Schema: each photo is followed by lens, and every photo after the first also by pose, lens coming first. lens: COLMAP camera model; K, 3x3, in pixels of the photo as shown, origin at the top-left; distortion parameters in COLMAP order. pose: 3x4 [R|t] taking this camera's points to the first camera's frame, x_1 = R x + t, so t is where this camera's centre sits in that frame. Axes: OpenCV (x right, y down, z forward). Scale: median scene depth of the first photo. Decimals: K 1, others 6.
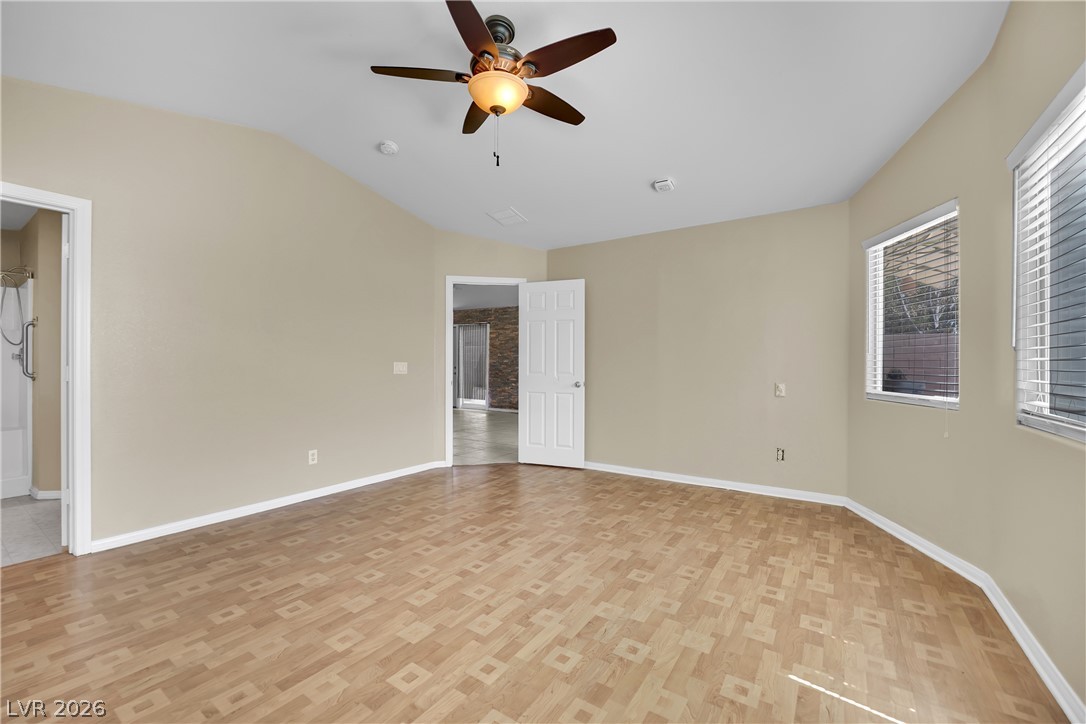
lens RADIAL K [[446.6, 0, 543.1], [0, 446.6, 364.5], [0, 0, 1]] dist [-0.000657, -0.000085]
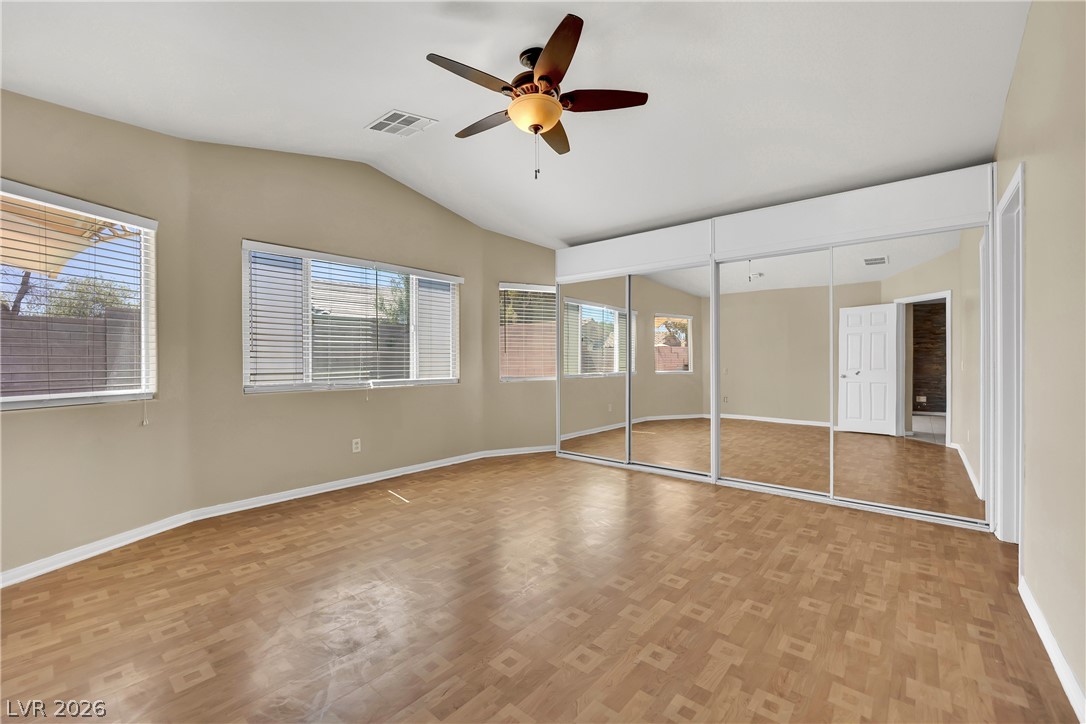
lens RADIAL K [[446.6, 0, 543.1], [0, 446.6, 364.5], [0, 0, 1]] dist [-0.000657, -0.000085]
pose [[-0.994100, -0.001490, 0.108458, -0.212878], [-0.000209, 0.999930, 0.011817, -0.004687], [-0.108468, 0.011724, -0.994031, 1.895071]]
